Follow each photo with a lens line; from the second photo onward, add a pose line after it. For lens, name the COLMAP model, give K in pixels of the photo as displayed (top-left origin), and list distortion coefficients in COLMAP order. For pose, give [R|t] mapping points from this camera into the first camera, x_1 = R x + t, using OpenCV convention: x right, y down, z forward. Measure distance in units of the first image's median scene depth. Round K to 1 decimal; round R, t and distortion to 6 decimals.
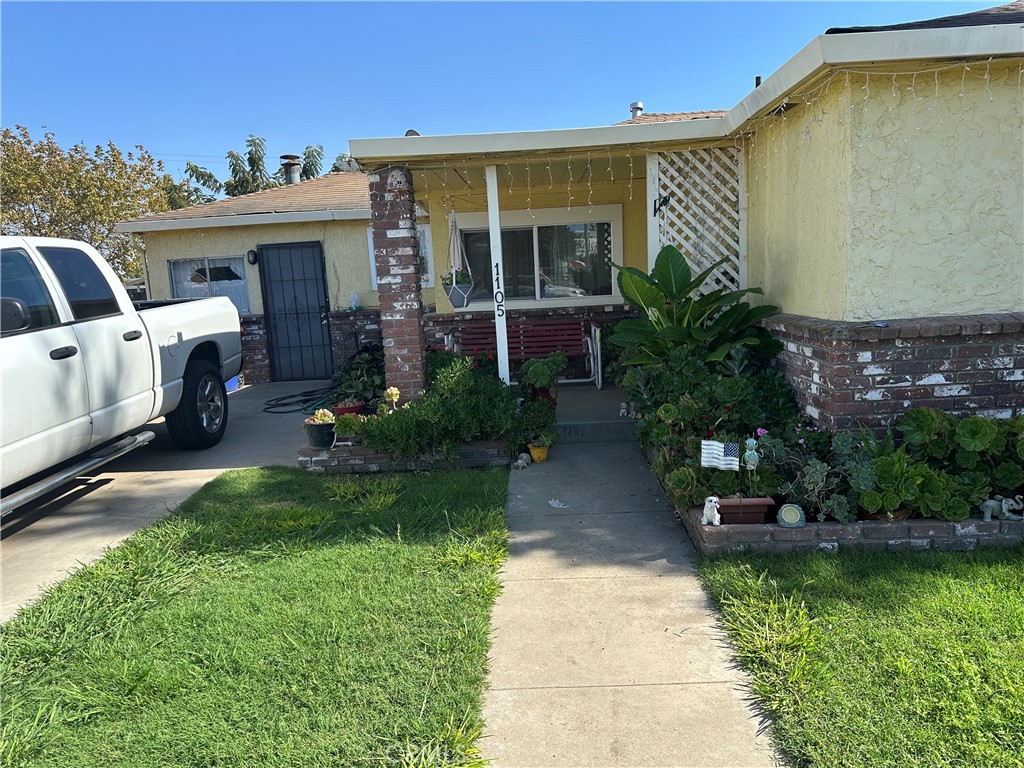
lens RADIAL K [[724.3, 0, 512.0], [0, 724.3, 384.0], [0, 0, 1]] dist [0.198070, -0.246806]
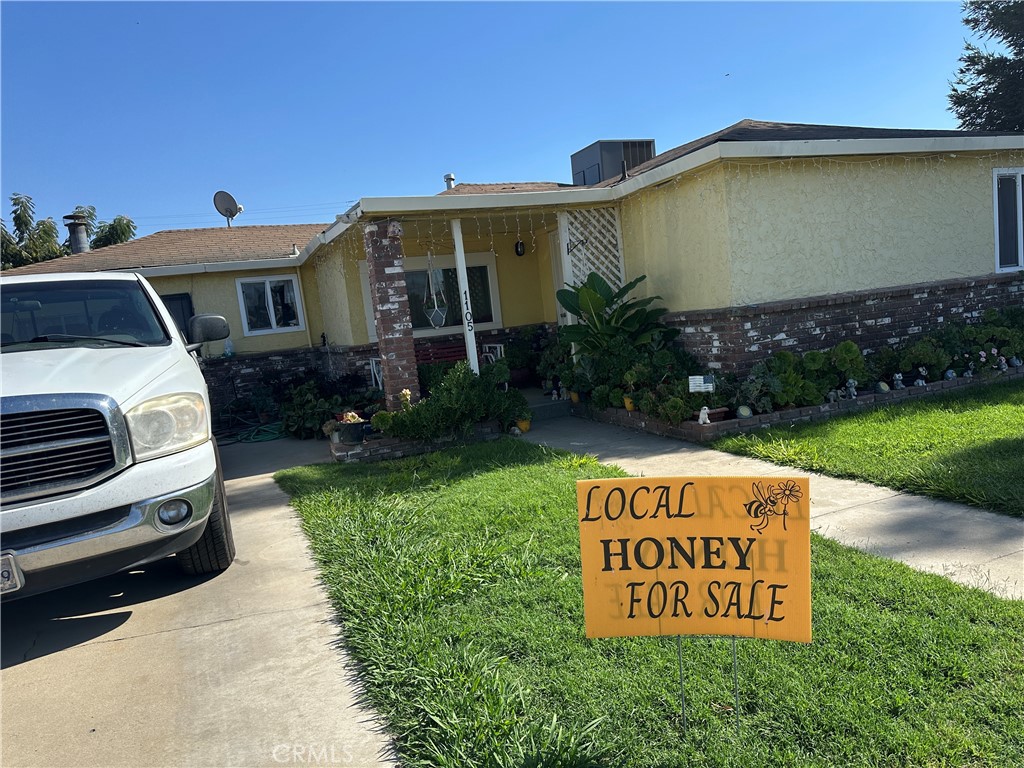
lens RADIAL K [[724.3, 0, 512.0], [0, 724.3, 384.0], [0, 0, 1]] dist [0.198070, -0.246806]
pose [[0.917692, -0.086262, 0.387815, -0.481563], [0.118875, 0.991042, -0.060857, 0.094115], [-0.379092, 0.101949, 0.919726, -0.231461]]
